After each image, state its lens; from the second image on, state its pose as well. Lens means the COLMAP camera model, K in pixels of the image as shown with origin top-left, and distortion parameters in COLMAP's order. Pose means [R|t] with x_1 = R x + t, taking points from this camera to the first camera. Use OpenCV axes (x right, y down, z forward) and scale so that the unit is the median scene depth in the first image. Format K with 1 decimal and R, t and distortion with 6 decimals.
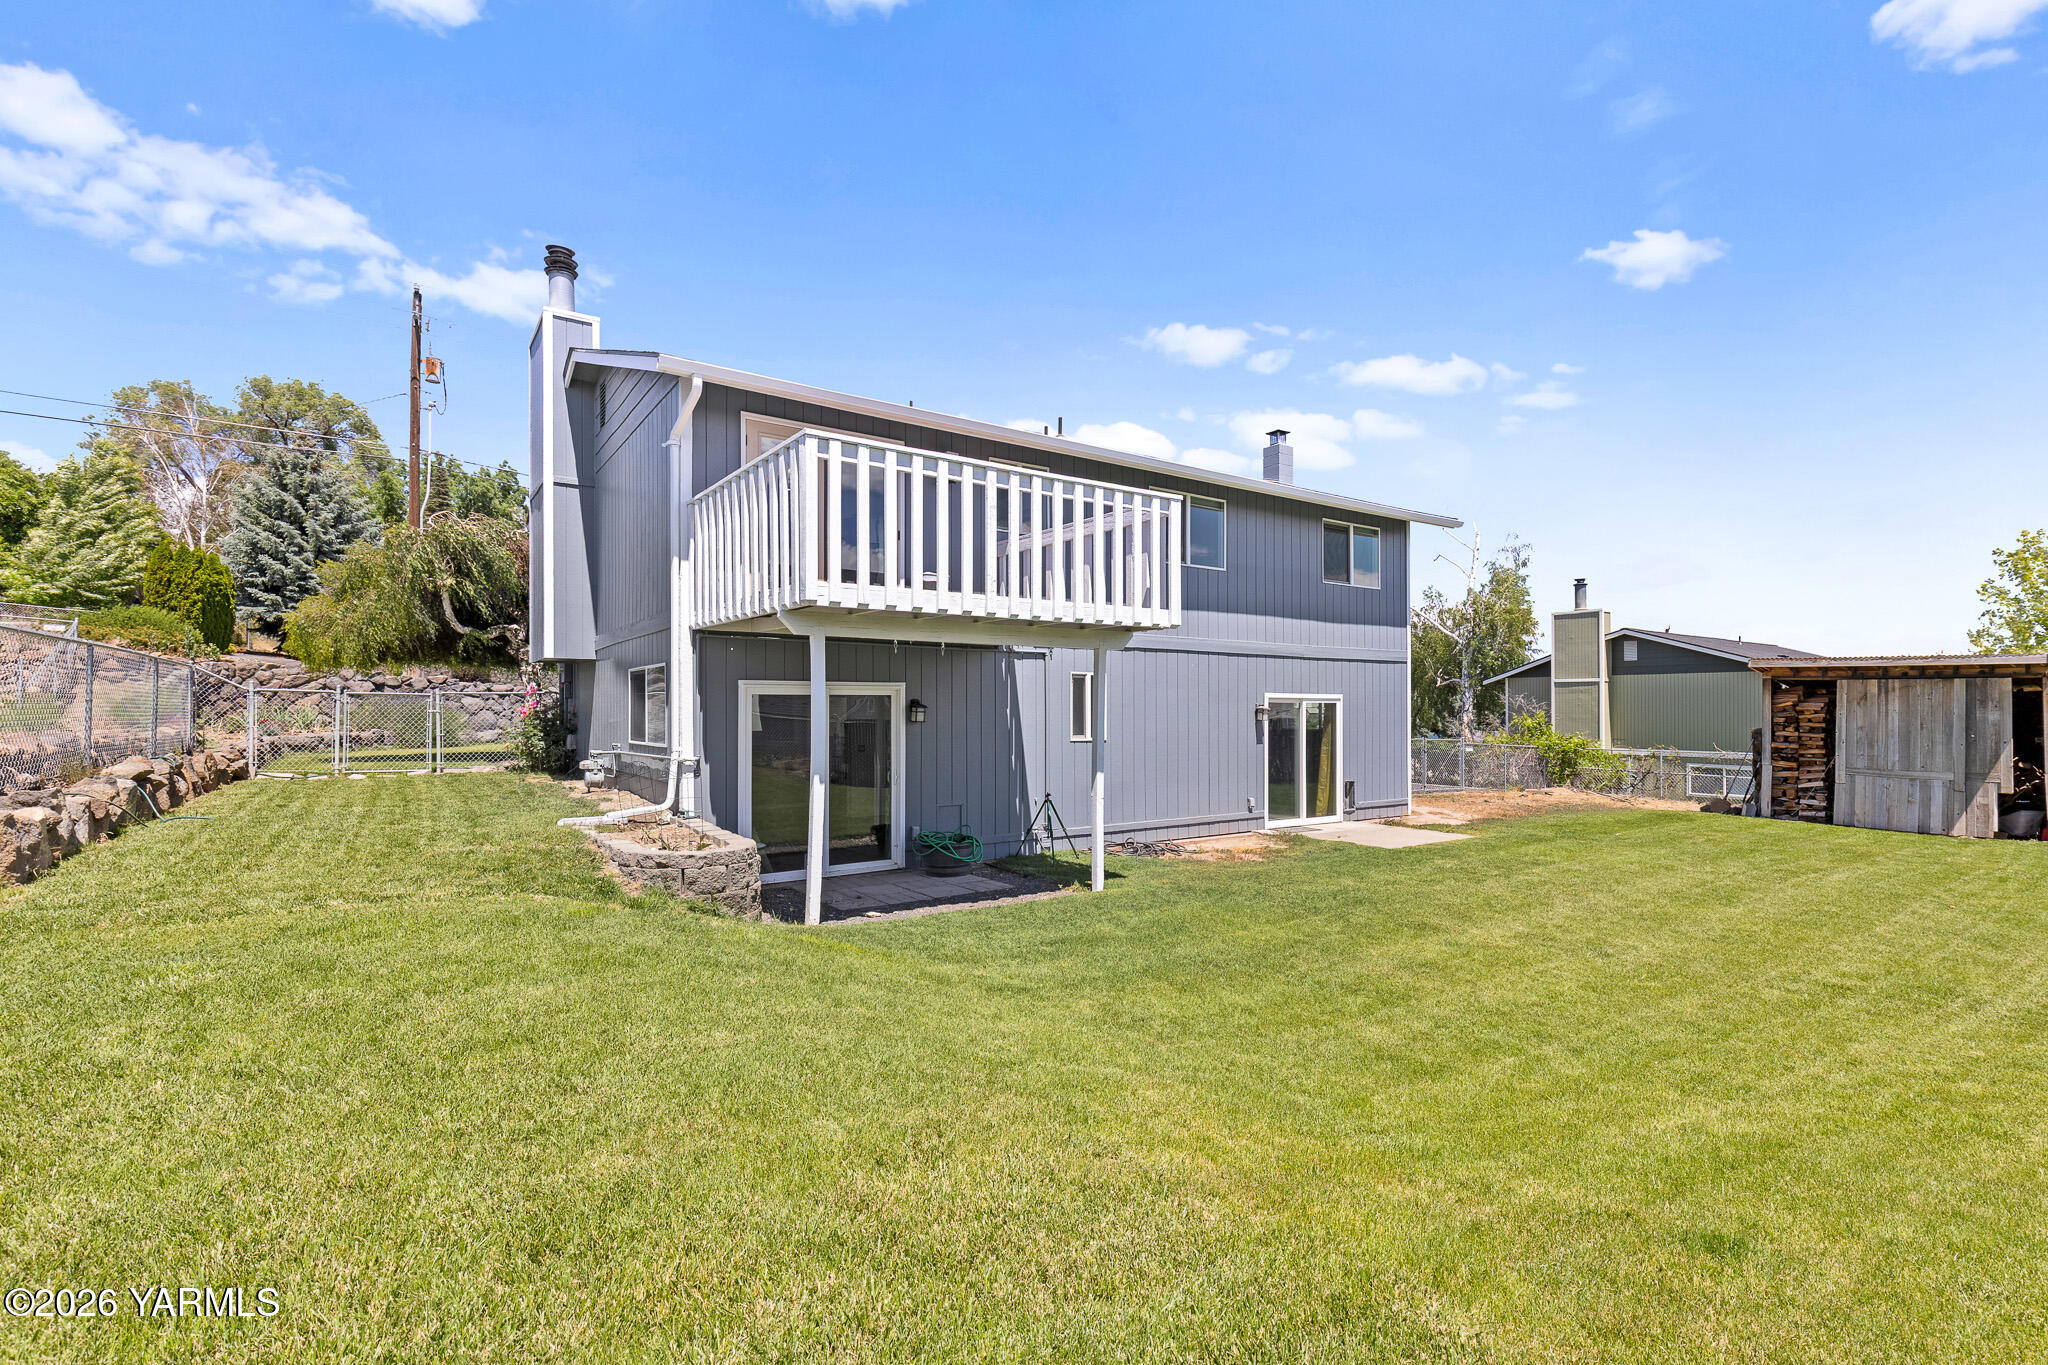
lens RADIAL K [[928.3, 0, 1030.7], [0, 928.3, 701.8], [0, 0, 1]] dist [0.007030, -0.000859]
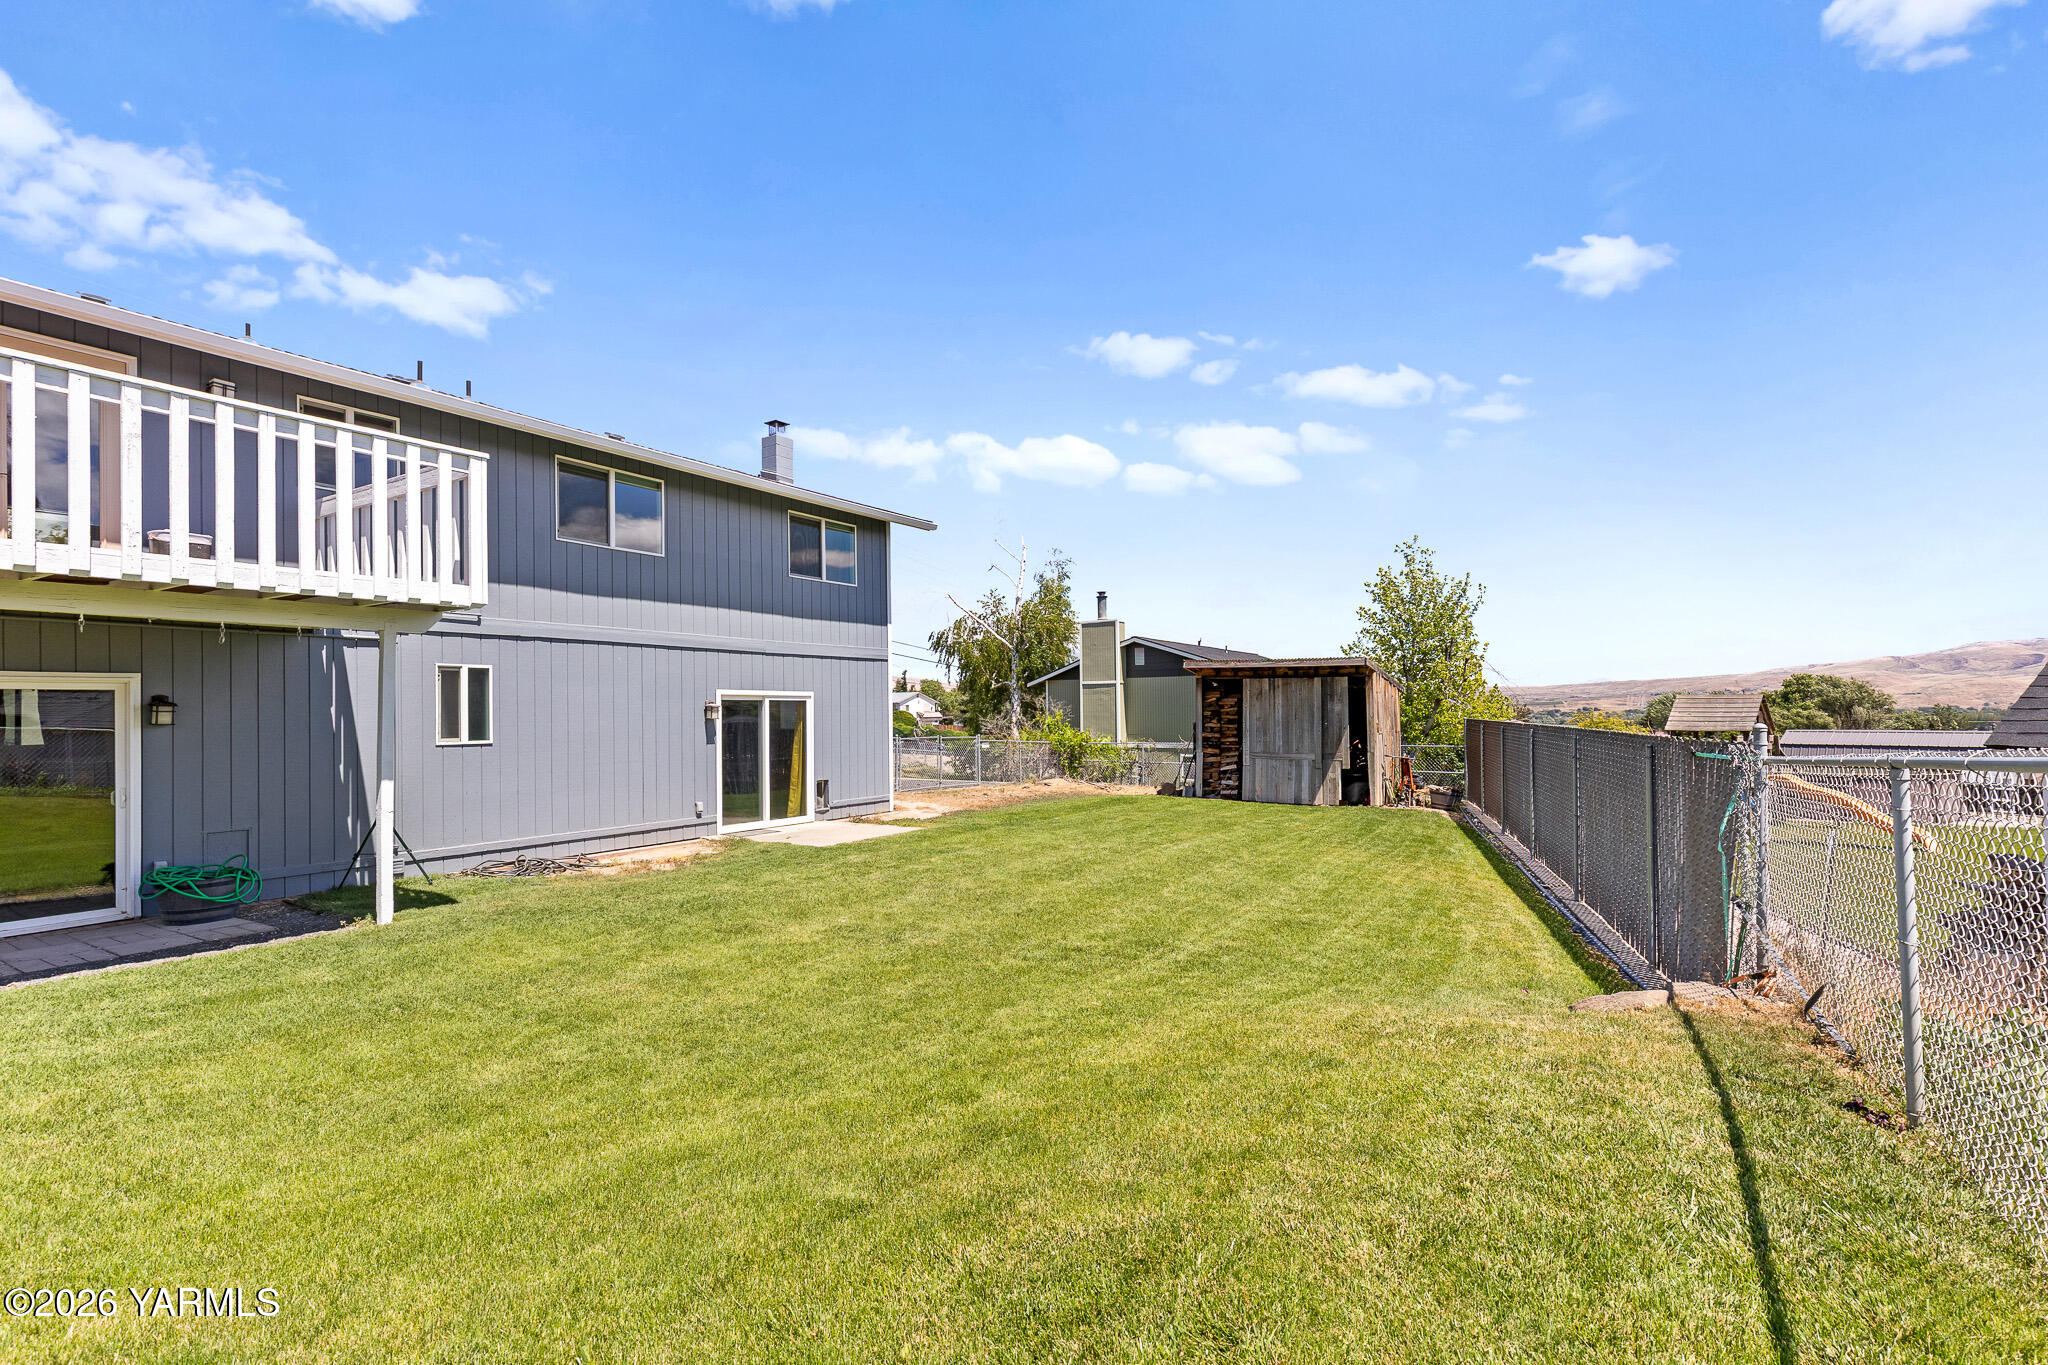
lens RADIAL K [[928.3, 0, 1030.7], [0, 928.3, 701.8], [0, 0, 1]] dist [0.007030, -0.000859]
pose [[0.924007, -0.007431, 0.382304, 0.185800], [0.010068, 0.999937, -0.004897, 0.010363], [-0.382243, 0.008374, 0.924024, 0.009261]]
